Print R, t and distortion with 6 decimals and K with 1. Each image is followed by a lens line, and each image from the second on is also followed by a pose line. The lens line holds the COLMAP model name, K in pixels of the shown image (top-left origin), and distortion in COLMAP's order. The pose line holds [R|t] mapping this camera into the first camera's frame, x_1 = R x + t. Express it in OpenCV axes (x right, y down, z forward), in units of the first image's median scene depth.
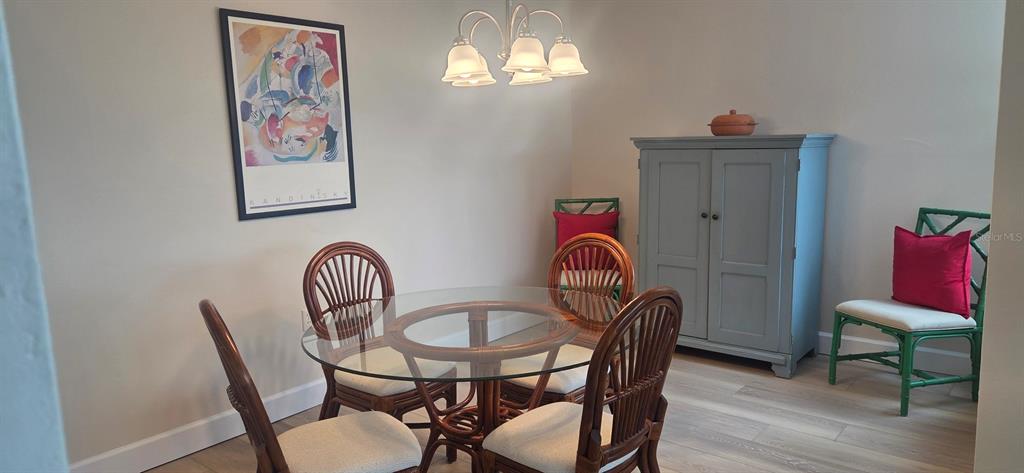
lens RADIAL K [[682.1, 0, 515.9], [0, 682.1, 255.8], [0, 0, 1]] dist [0.062186, -0.022428]
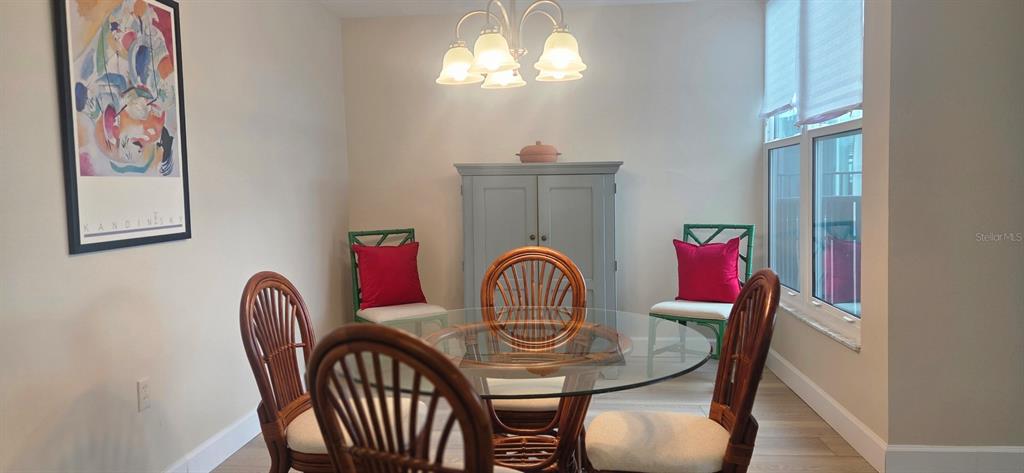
lens RADIAL K [[689.4, 0, 514.2], [0, 689.4, 245.2], [0, 0, 1]] dist [0.012954, -0.003040]
pose [[0.818193, -0.038365, 0.573662, -0.422442], [0.094648, 0.993146, -0.068575, 0.026788], [-0.567099, 0.110404, 0.816217, 0.190902]]
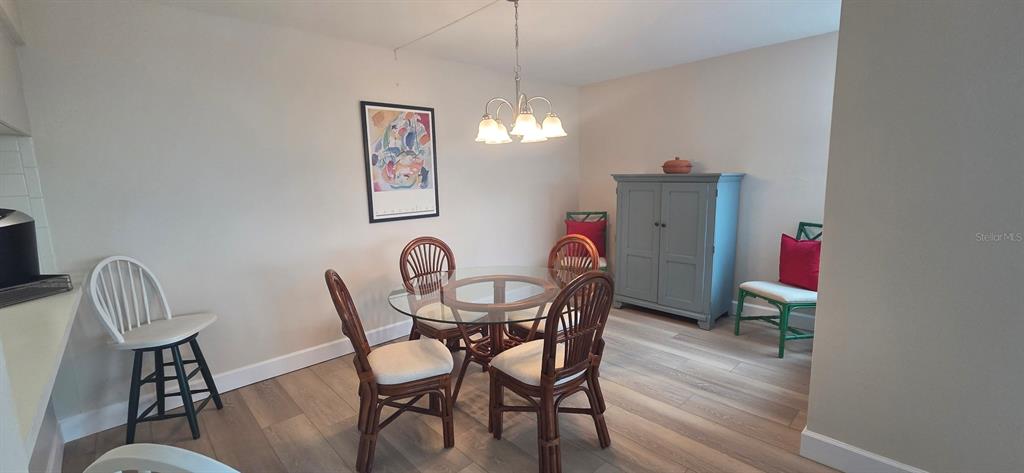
lens RADIAL K [[417.7, 0, 511.0], [0, 417.7, 244.2], [0, 0, 1]] dist [0.003878, -0.000034]
pose [[0.991477, 0.023130, -0.128209, 0.081319], [-0.023261, 0.999729, 0.000477, -0.006592], [0.128185, 0.002509, 0.991747, 0.009212]]
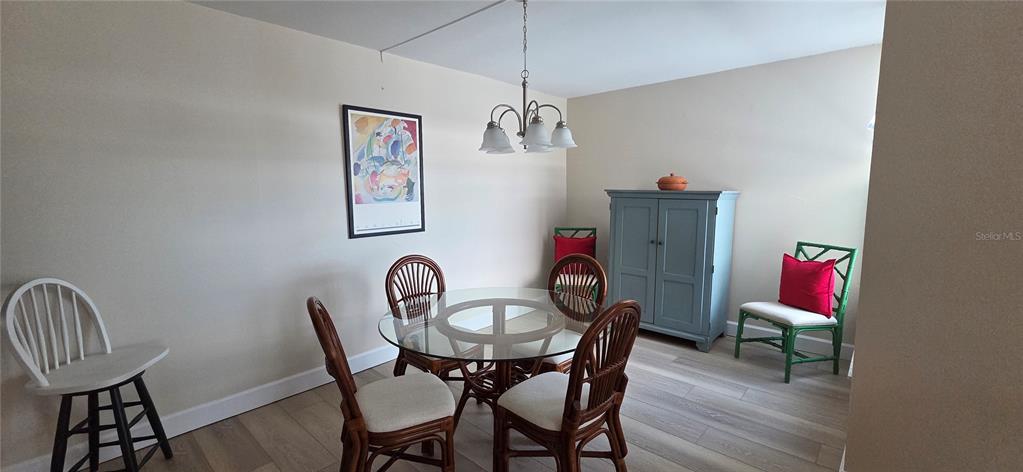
lens RADIAL K [[417.5, 0, 509.8], [0, 417.5, 242.6], [0, 0, 1]] dist [-0.000306, 0.001378]
pose [[0.998258, 0.026913, -0.052505, 0.009291], [-0.028775, 0.998972, -0.035037, -0.018945], [0.051508, 0.036487, 0.998006, 0.075348]]
